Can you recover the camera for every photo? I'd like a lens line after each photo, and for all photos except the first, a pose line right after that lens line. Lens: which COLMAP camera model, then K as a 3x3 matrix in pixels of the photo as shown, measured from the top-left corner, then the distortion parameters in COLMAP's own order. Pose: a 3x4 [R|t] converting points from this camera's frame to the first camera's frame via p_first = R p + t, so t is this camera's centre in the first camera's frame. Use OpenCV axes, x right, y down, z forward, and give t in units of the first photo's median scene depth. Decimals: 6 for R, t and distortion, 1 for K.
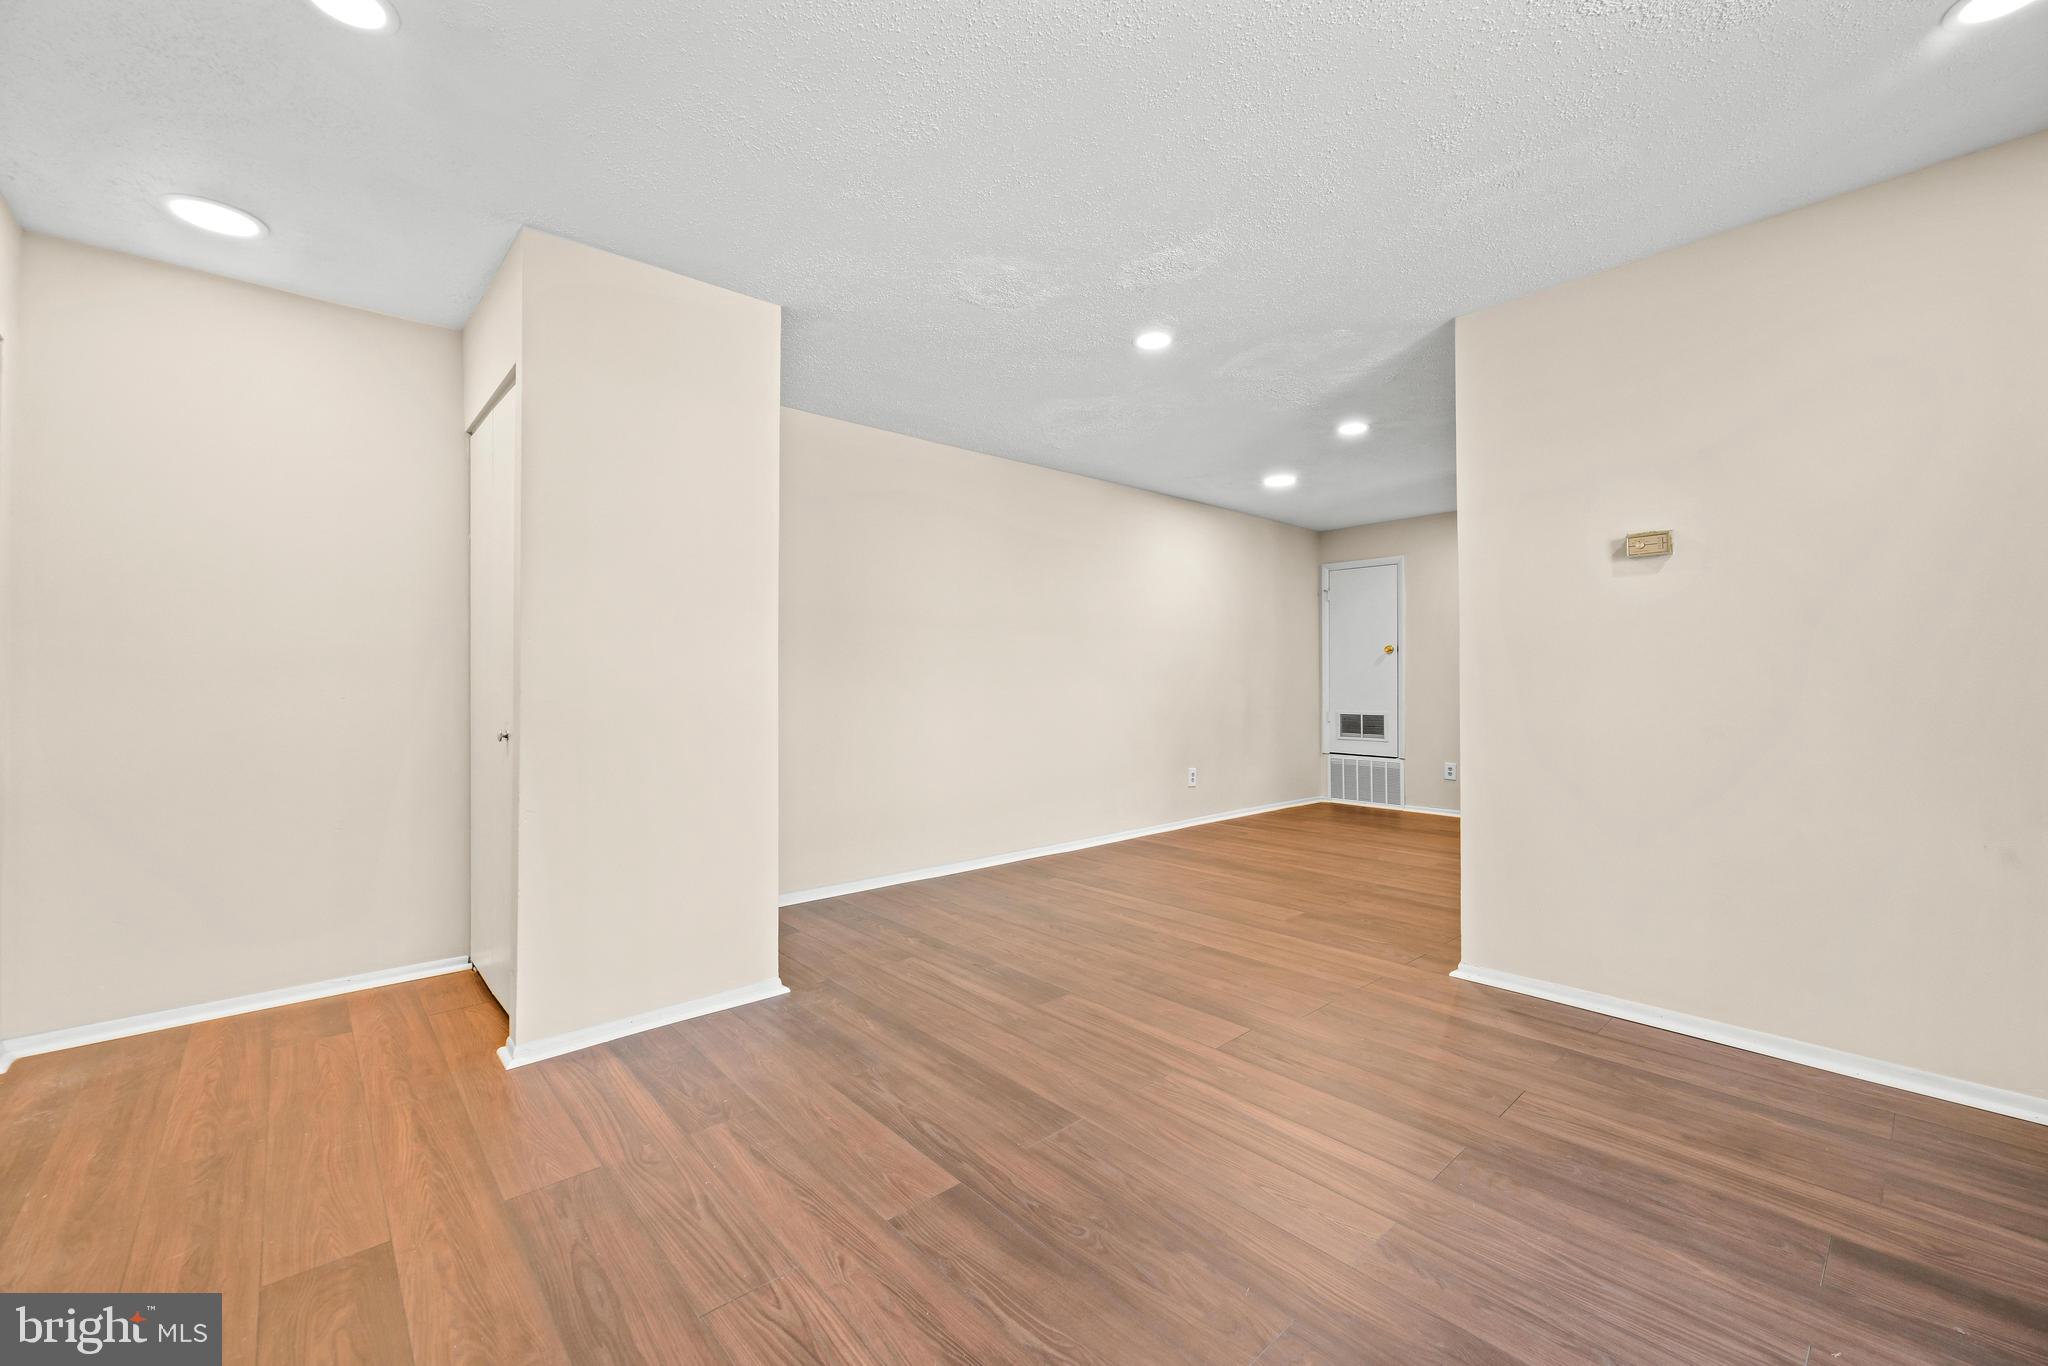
lens RADIAL K [[820.2, 0, 1019.9], [0, 820.2, 673.0], [0, 0, 1]] dist [-0.003027, -0.000091]
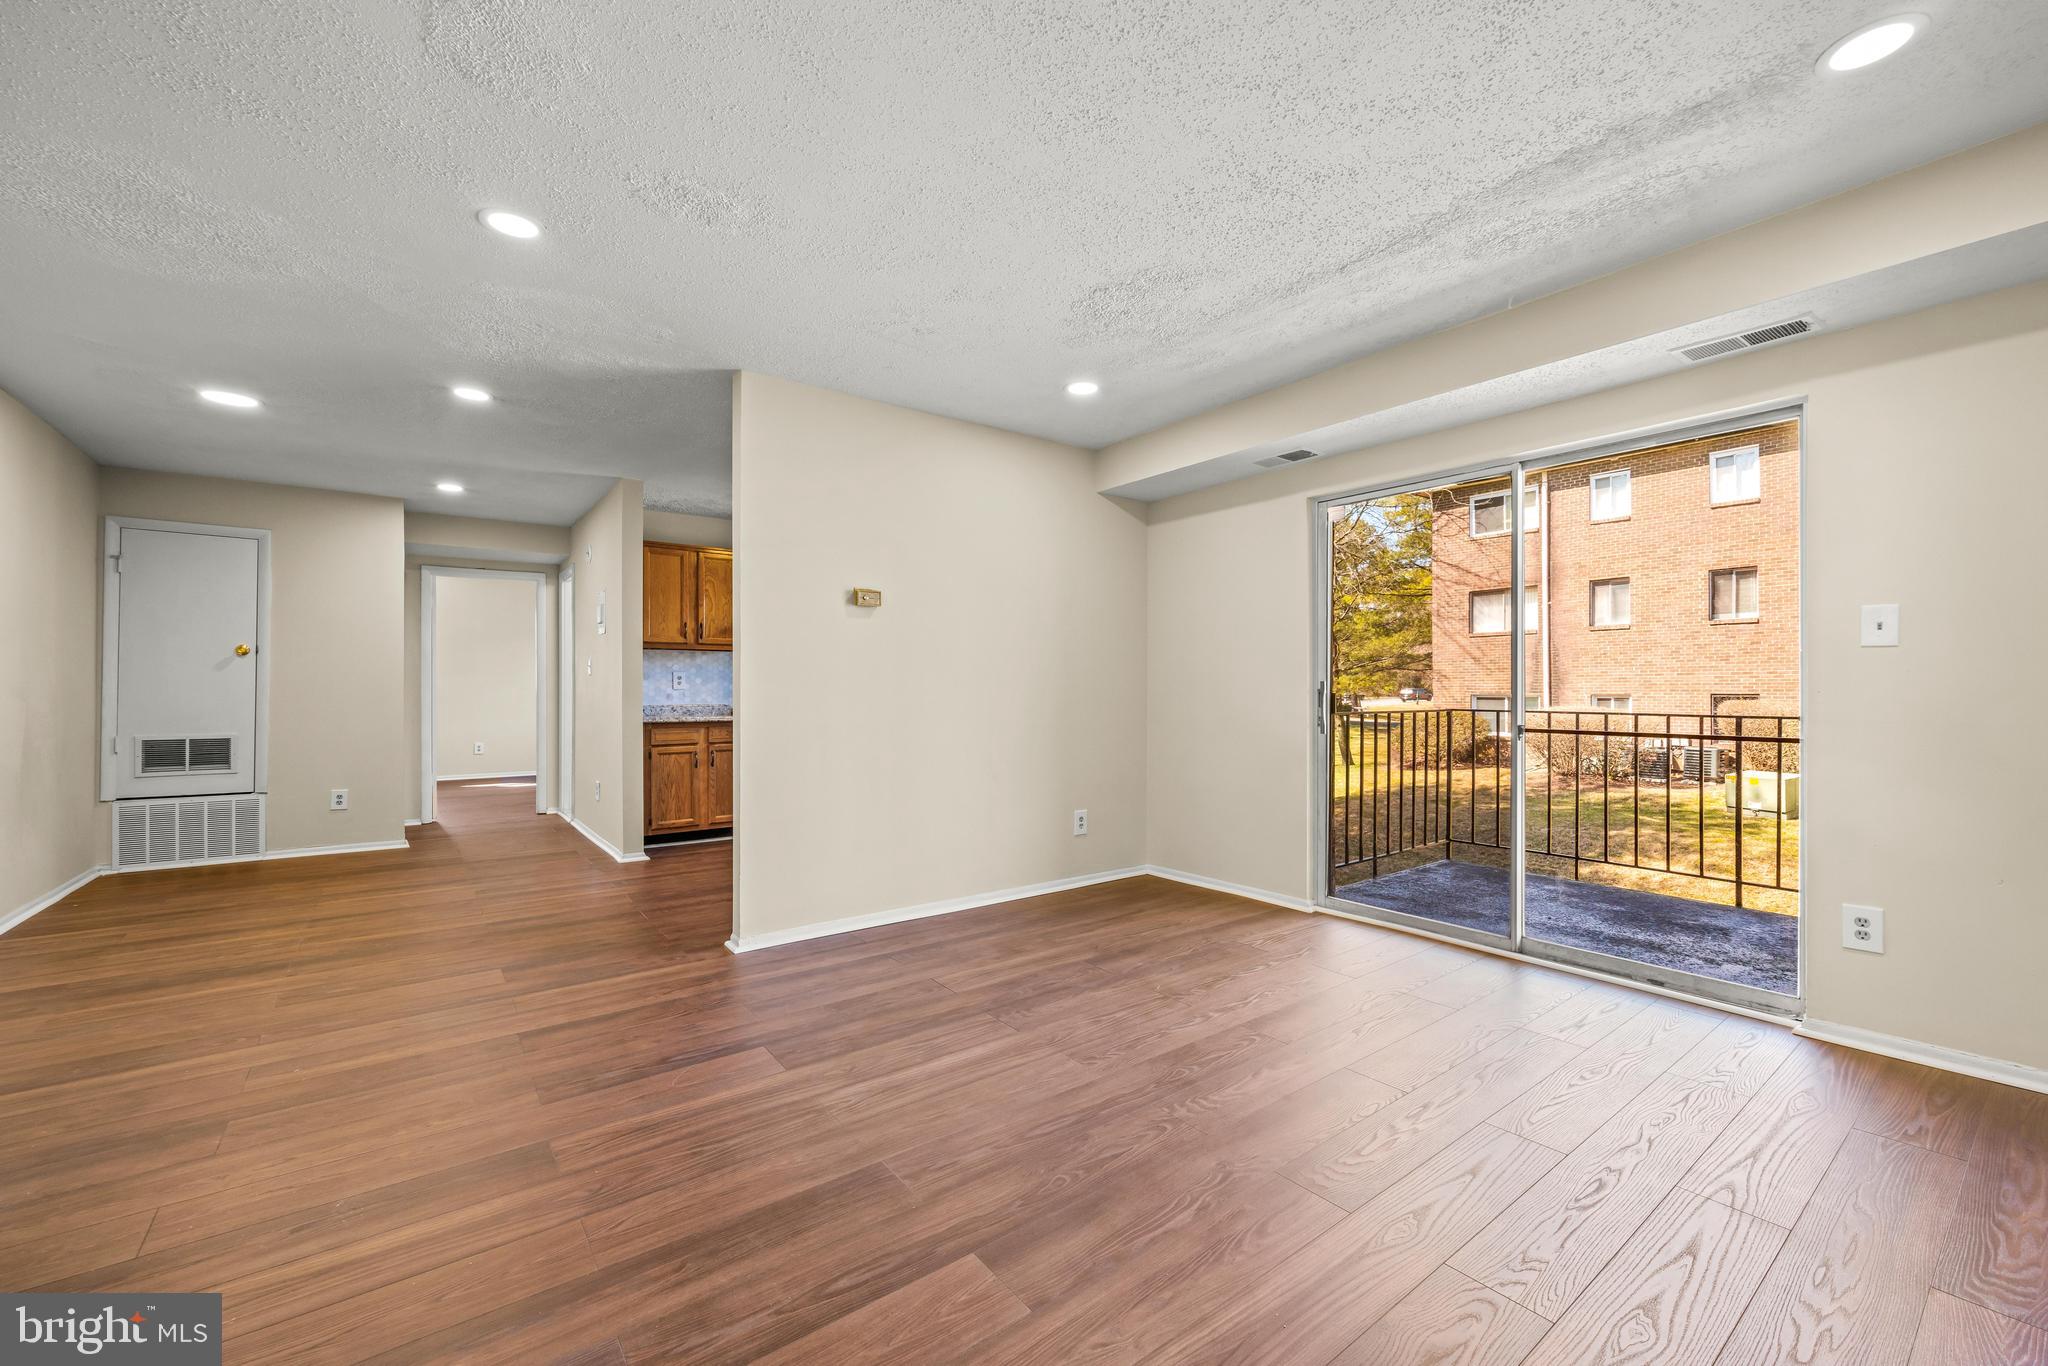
lens RADIAL K [[820.2, 0, 1019.0], [0, 820.2, 693.8], [0, 0, 1]] dist [-0.003027, -0.000091]
pose [[0.078214, -0.000393, 0.996936, -0.721111], [-0.010116, 0.999948, 0.001187, 0.009205], [-0.996885, -0.010178, 0.078206, 0.668368]]
